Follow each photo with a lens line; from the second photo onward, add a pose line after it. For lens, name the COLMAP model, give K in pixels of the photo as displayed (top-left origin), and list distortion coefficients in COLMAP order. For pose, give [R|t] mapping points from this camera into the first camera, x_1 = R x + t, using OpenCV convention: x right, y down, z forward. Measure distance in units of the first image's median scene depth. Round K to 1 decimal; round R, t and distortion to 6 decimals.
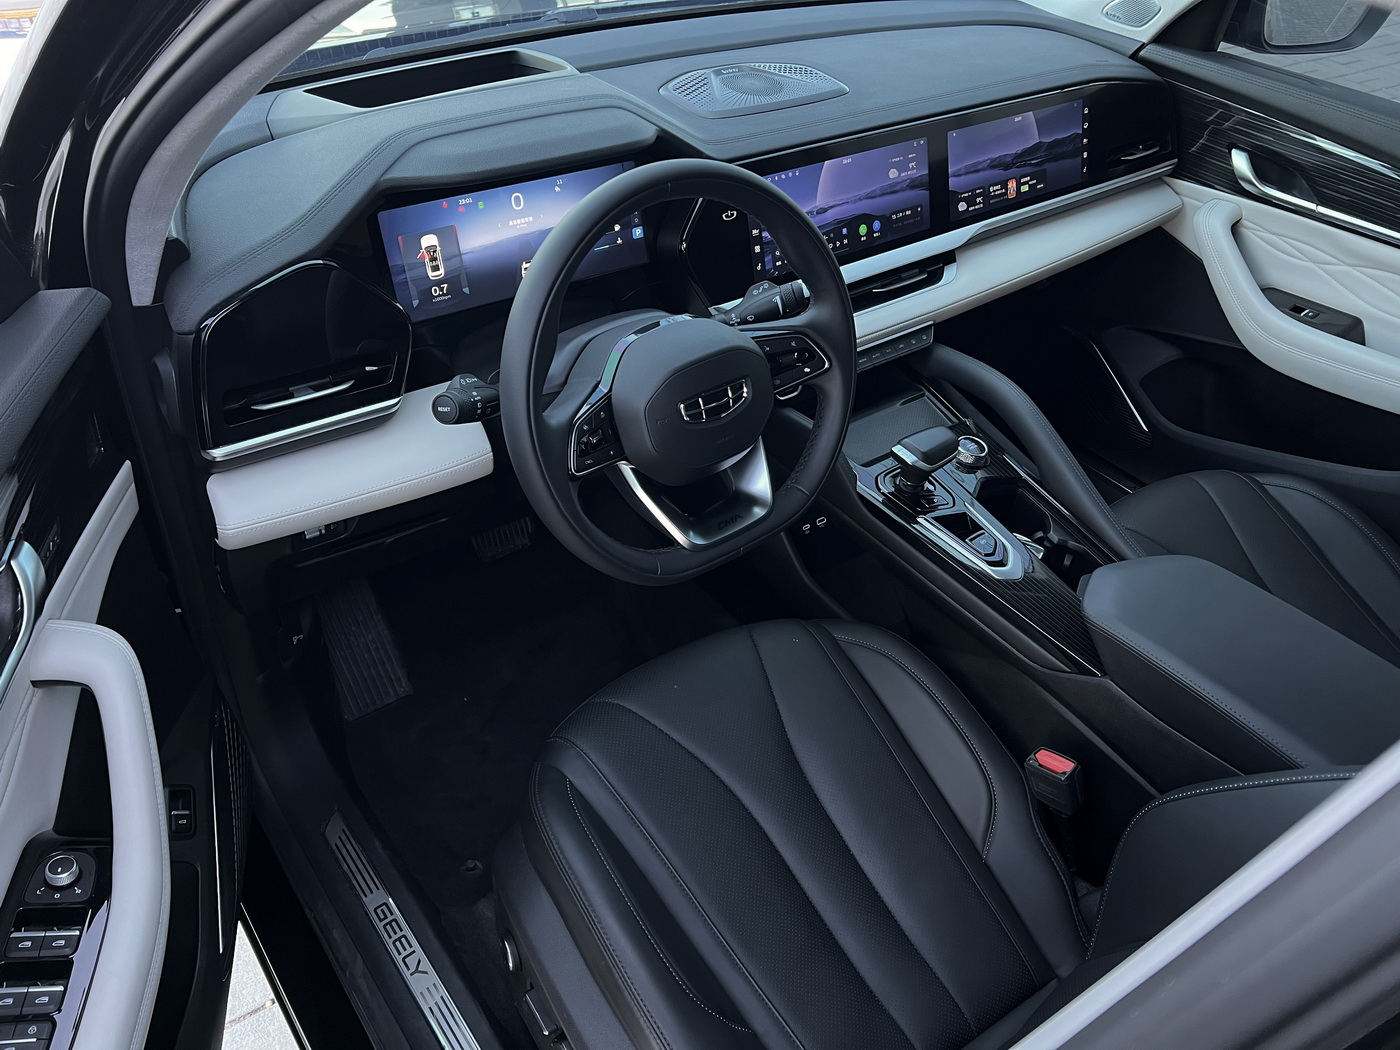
lens RADIAL K [[1090.8, 0, 700.0], [0, 1090.8, 525.0], [0, 0, 1]] dist [0.073901, -0.133767]
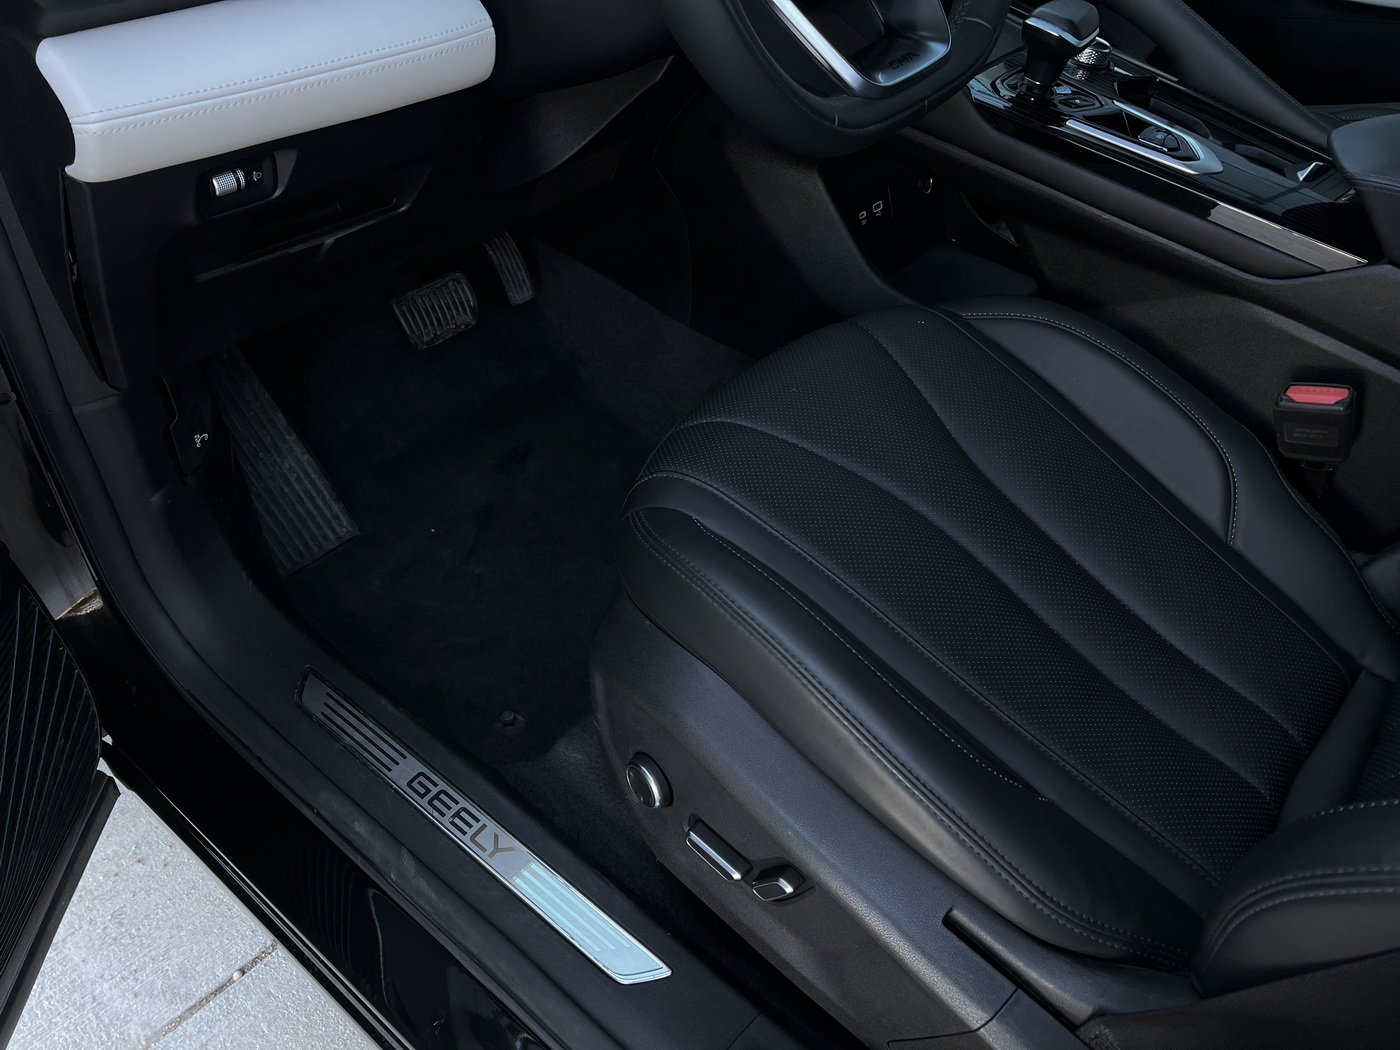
lens RADIAL K [[1084.5, 0, 705.8], [0, 1084.5, 537.2], [0, 0, 1]] dist [0.005668, 0.000600]
pose [[0.972808, -0.164786, 0.162758, -0.197830], [0.153047, 0.984787, 0.082293, 0.168827], [-0.173843, -0.055146, 0.983228, 0.309119]]
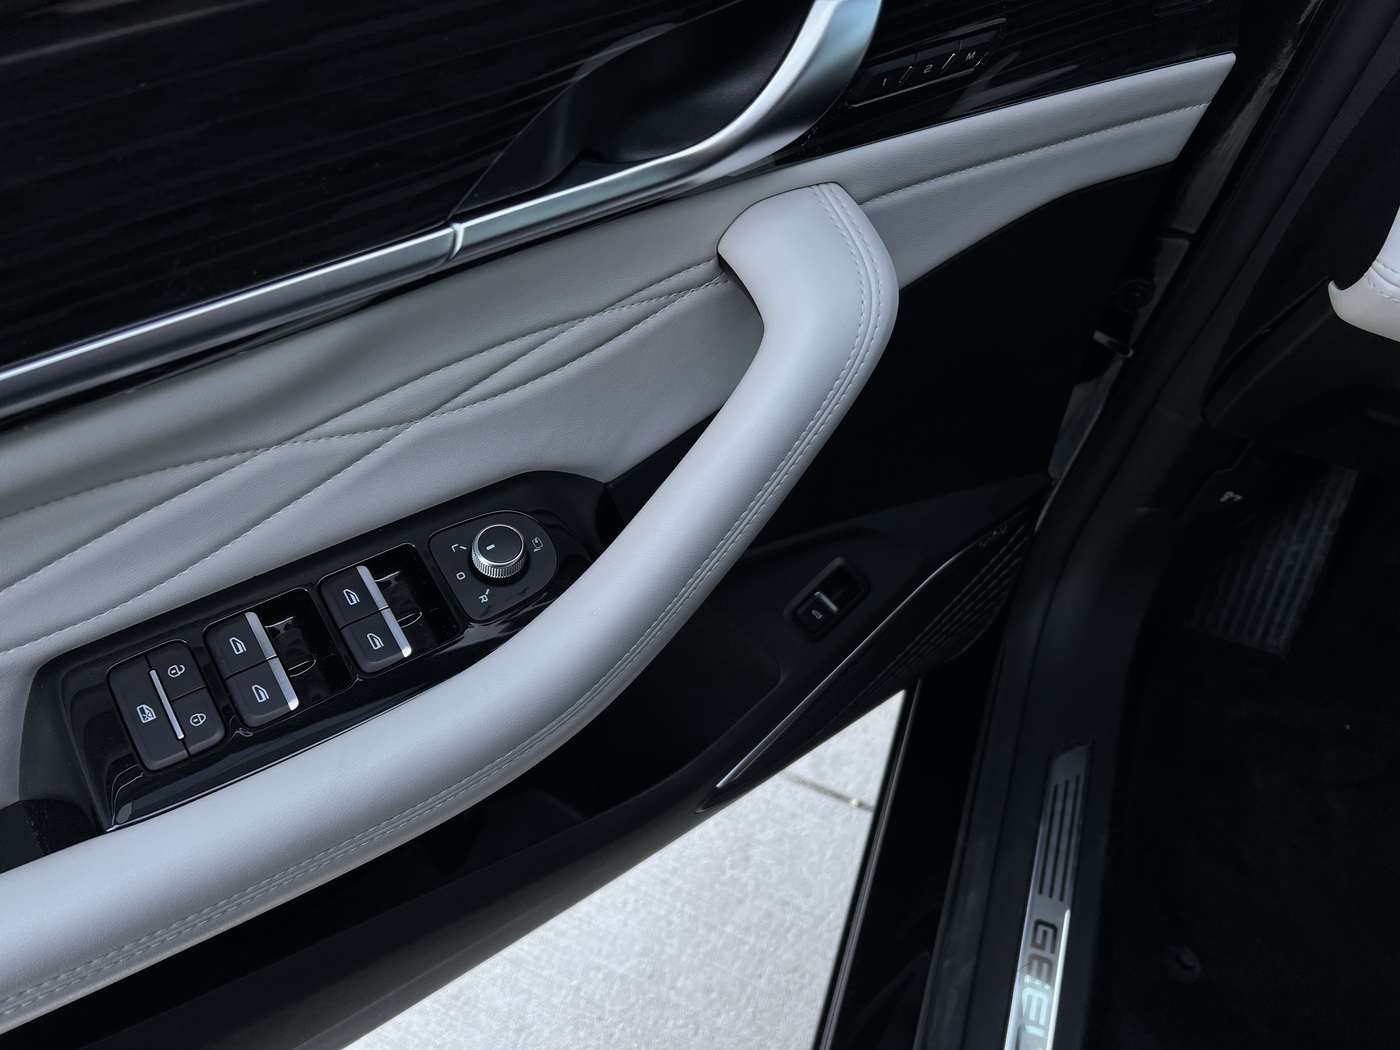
lens RADIAL K [[1084.5, 0, 705.8], [0, 1084.5, 537.2], [0, 0, 1]] dist [0.005668, 0.000600]
pose [[0.563595, 0.661058, -0.495340, -0.237622], [-0.532177, 0.749193, 0.394331, 0.040419], [0.631781, 0.041365, 0.774042, 0.387219]]
